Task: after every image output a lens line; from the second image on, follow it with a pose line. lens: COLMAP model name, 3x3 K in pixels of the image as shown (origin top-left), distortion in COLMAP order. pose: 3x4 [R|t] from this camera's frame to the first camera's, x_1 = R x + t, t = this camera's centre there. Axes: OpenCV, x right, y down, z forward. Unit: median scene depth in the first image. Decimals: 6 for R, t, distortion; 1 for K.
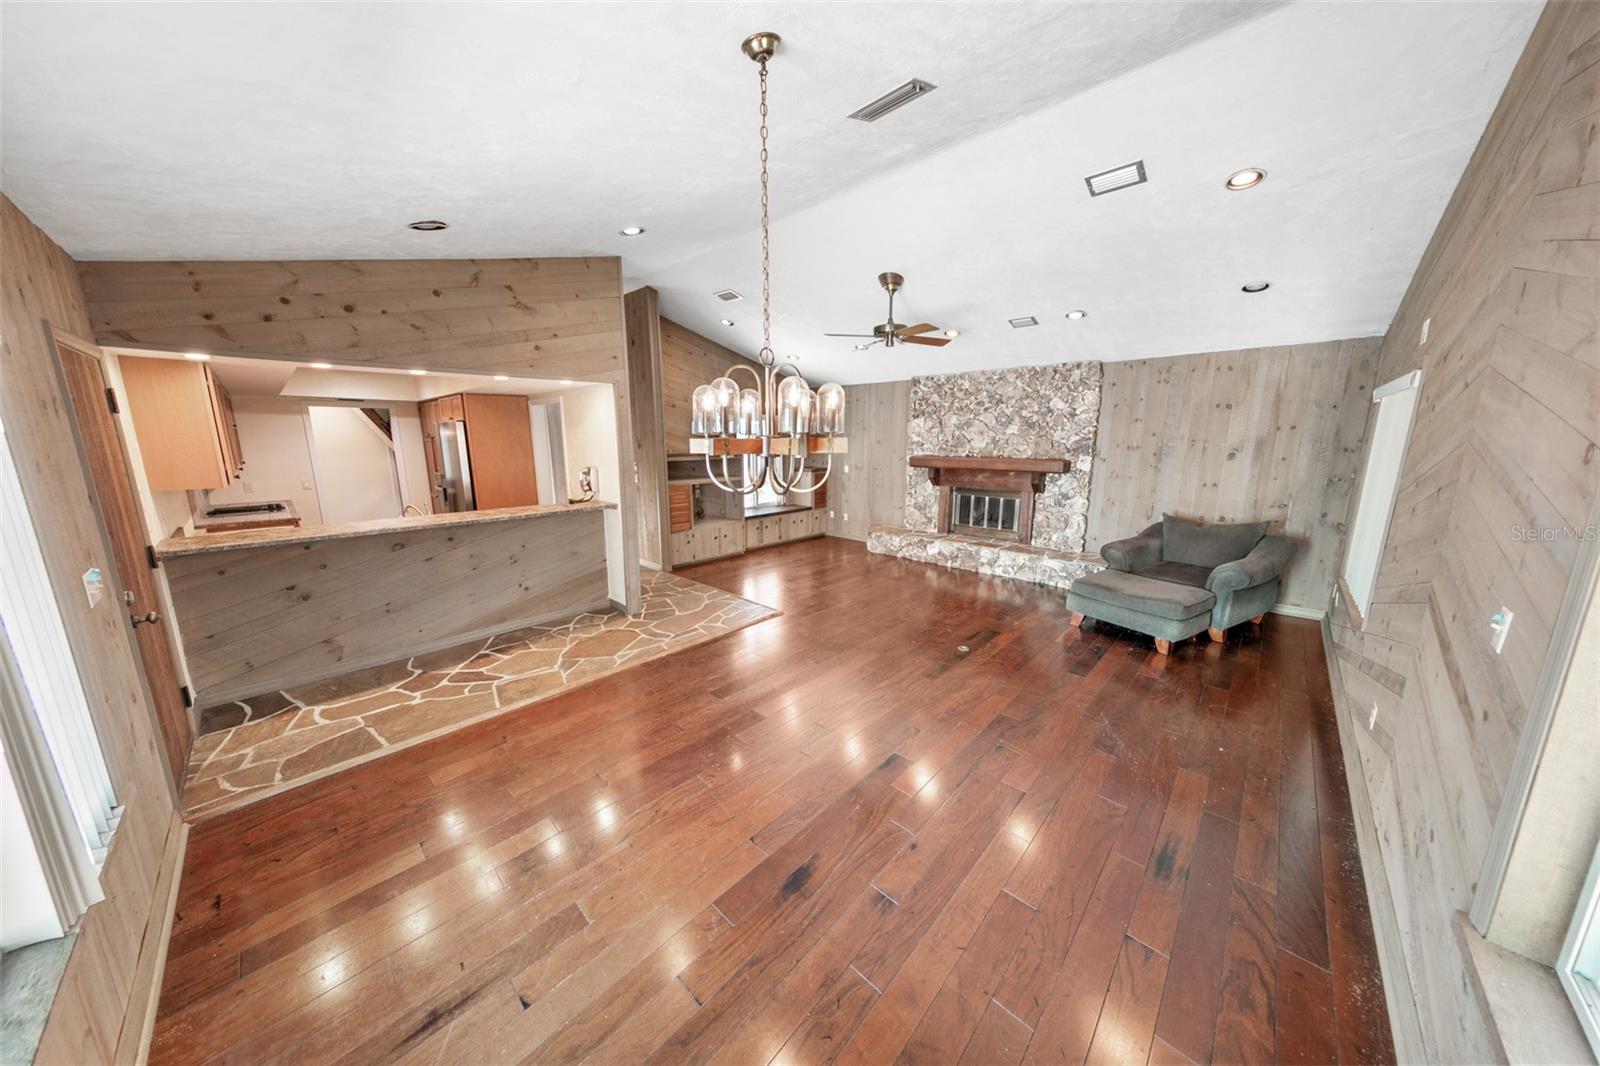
lens RADIAL K [[500.2, 0, 794.4], [0, 500.2, 534.5], [0, 0, 1]] dist [0.011654, -0.001884]
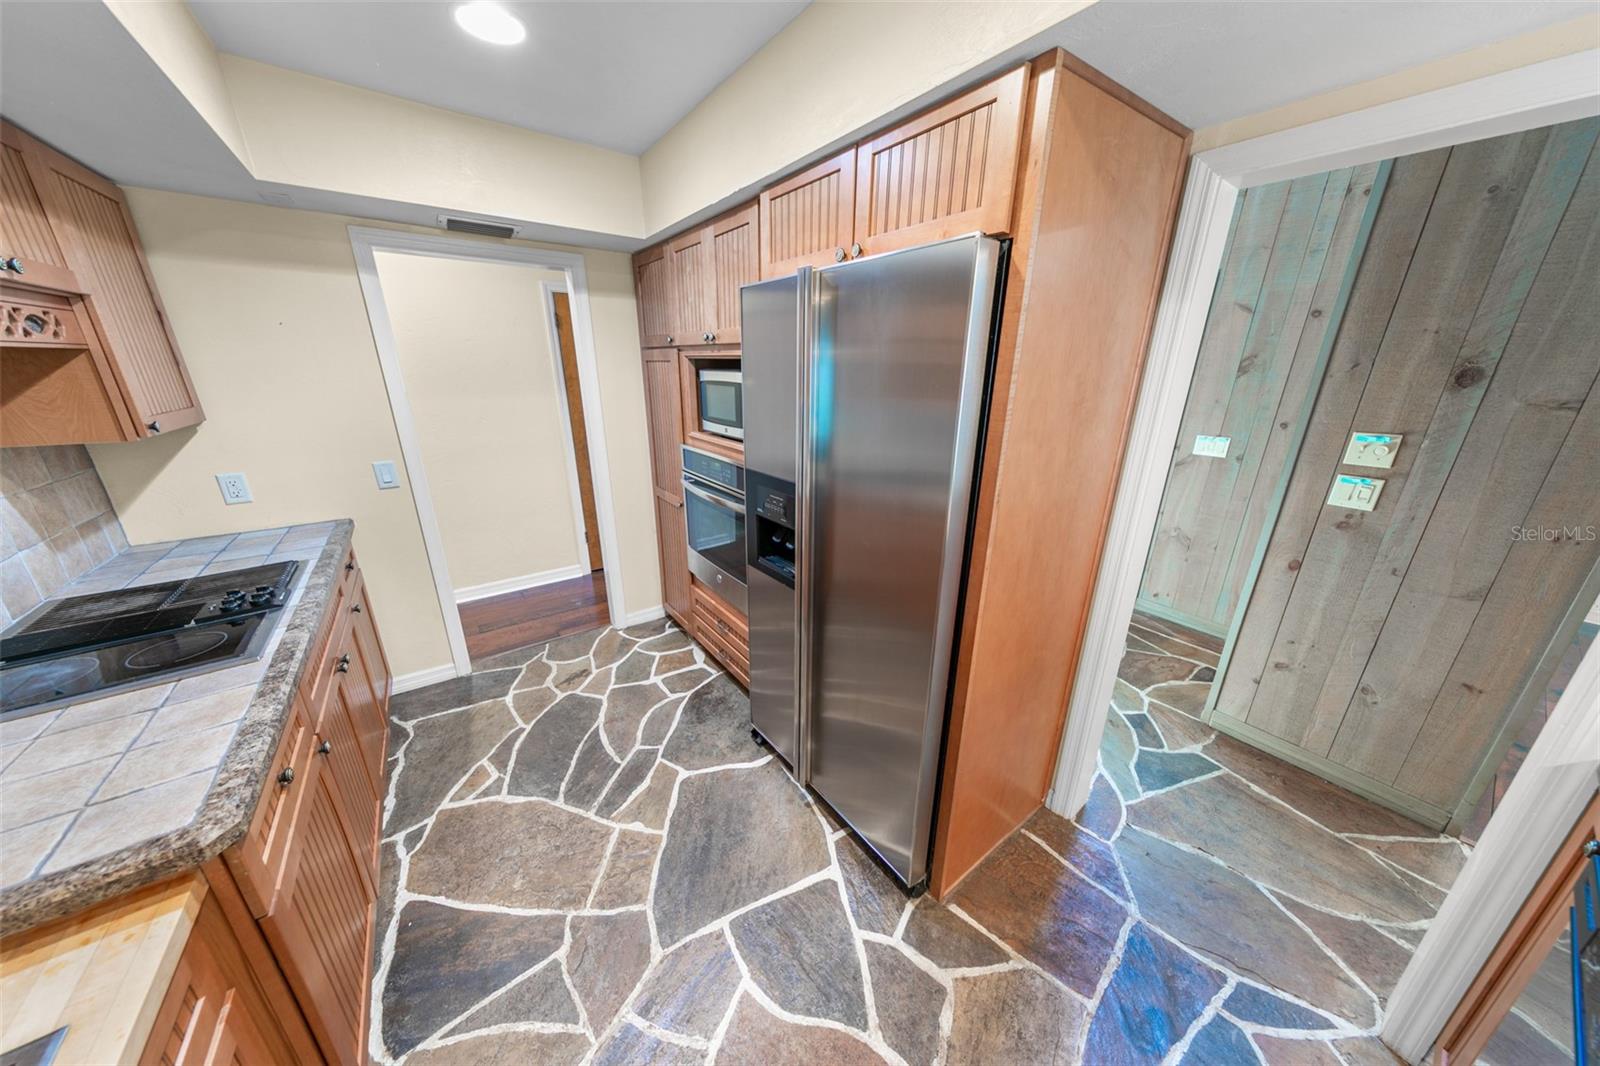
lens RADIAL K [[500.2, 0, 796.9], [0, 500.2, 533.8], [0, 0, 1]] dist [0.011654, -0.001884]
pose [[0.984251, 0.063943, -0.164807, -0.860199], [-0.041195, 0.989586, 0.137922, -0.172632], [0.171910, -0.128961, 0.976635, 0.976013]]
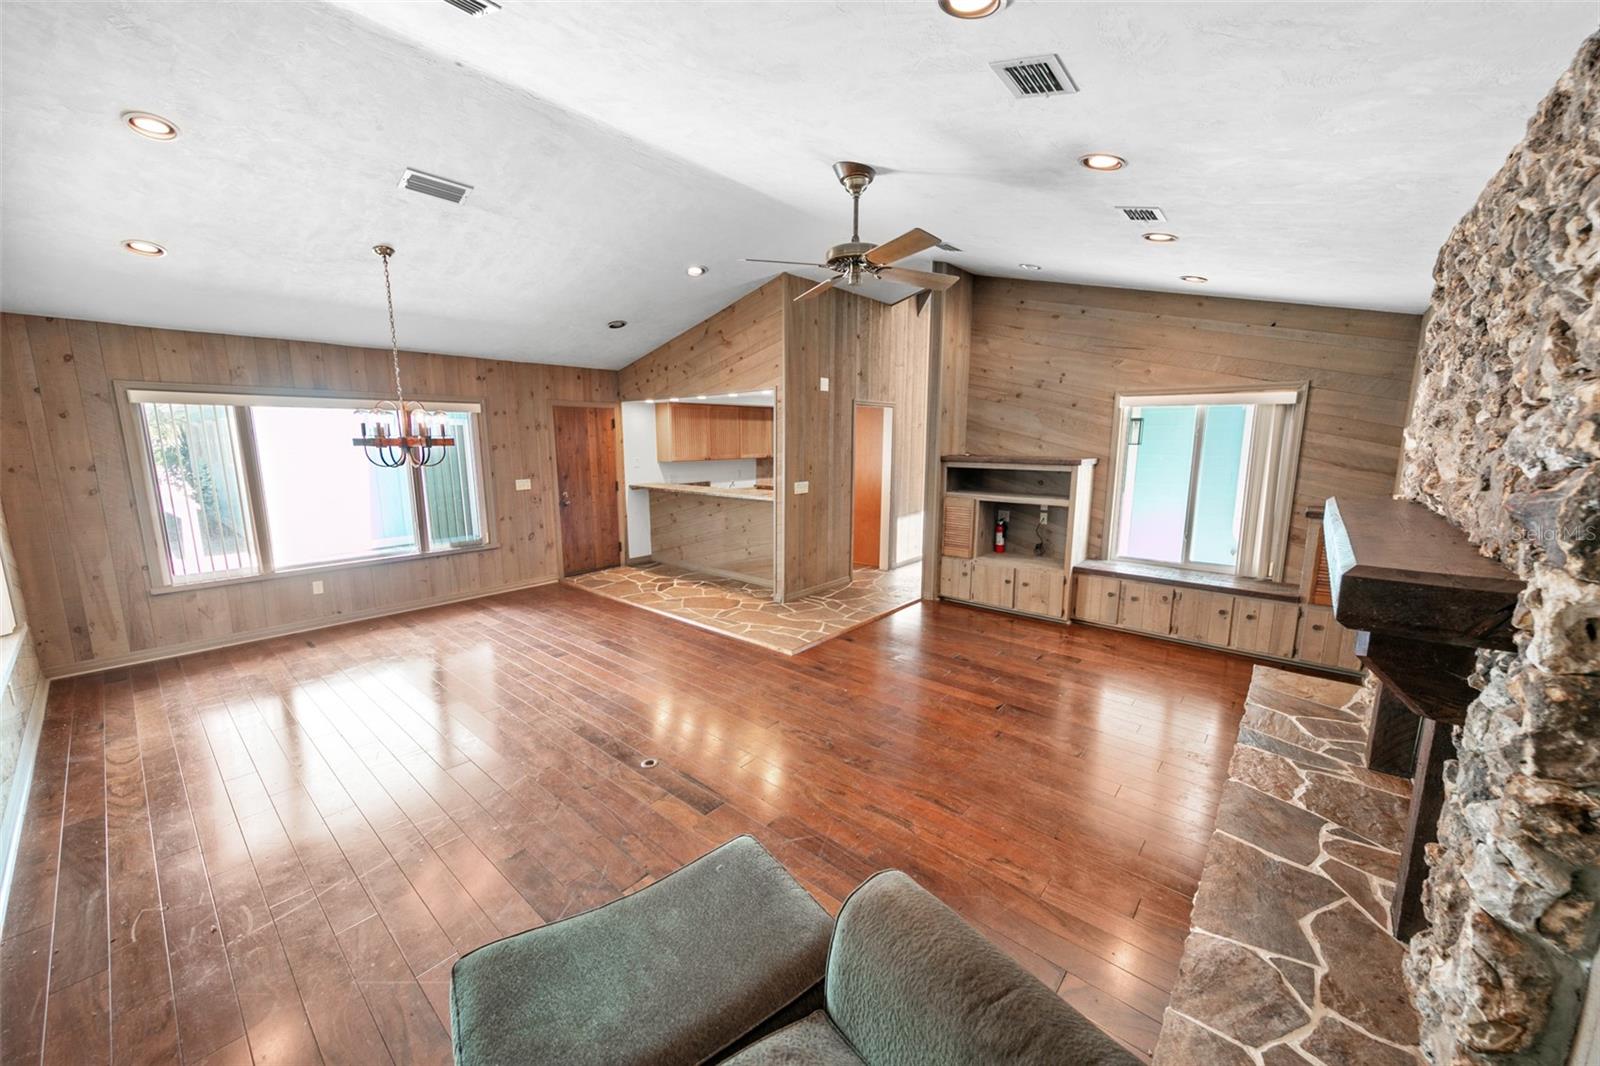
lens RADIAL K [[582.6, 0, 798.4], [0, 582.6, 538.2], [0, 0, 1]] dist [0.009539, -0.000519]
pose [[0.057544, 0.172627, -0.983305, 0.977051], [-0.190537, 0.968731, 0.158918, -0.198777], [0.979992, 0.178211, 0.088636, 1.004020]]
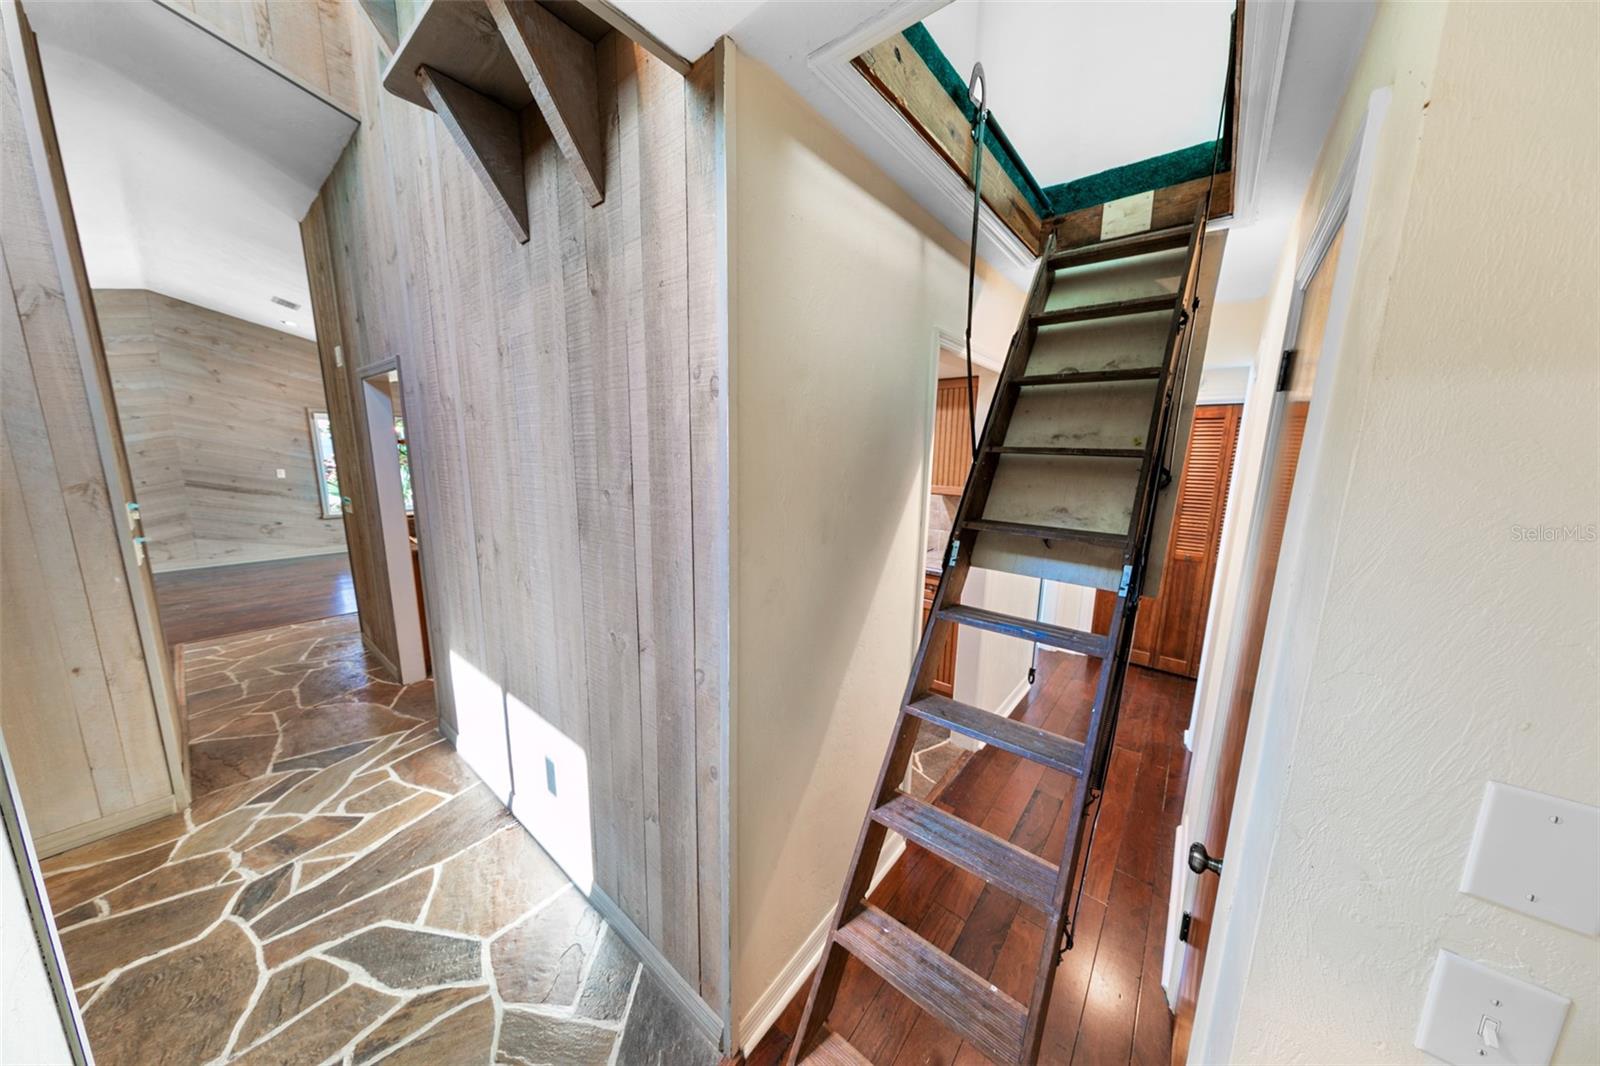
lens RADIAL K [[500.2, 0, 800.5], [0, 500.2, 535.9], [0, 0, 1]] dist [0.011654, -0.001884]
pose [[-0.996651, -0.005345, -0.081593, -1.100044], [-0.034254, 0.933374, 0.357268, -0.390132], [0.074247, 0.358866, -0.930431, 2.009444]]
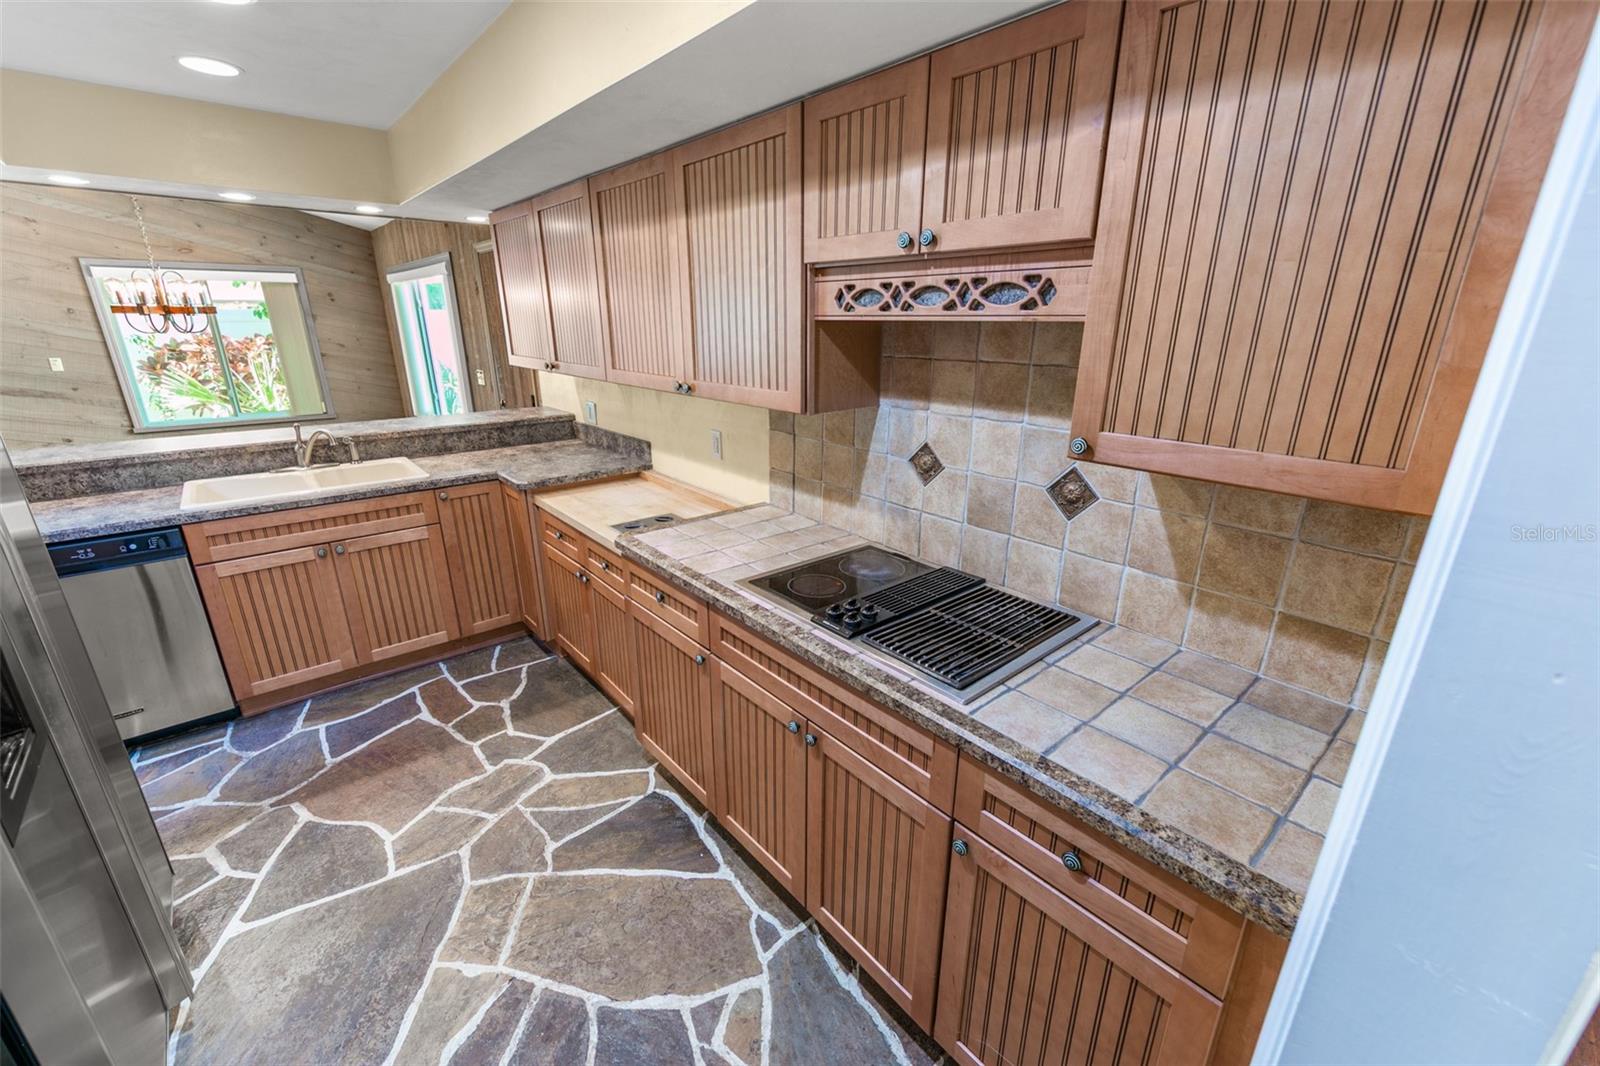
lens RADIAL K [[648.8, 0, 795.4], [0, 648.8, 533.4], [0, 0, 1]] dist [0.010624, -0.001503]
pose [[-0.994803, -0.033224, 0.096245, -1.267812], [0.018782, 0.869166, 0.494163, -0.285594], [-0.100071, 0.493403, -0.864025, 1.522379]]
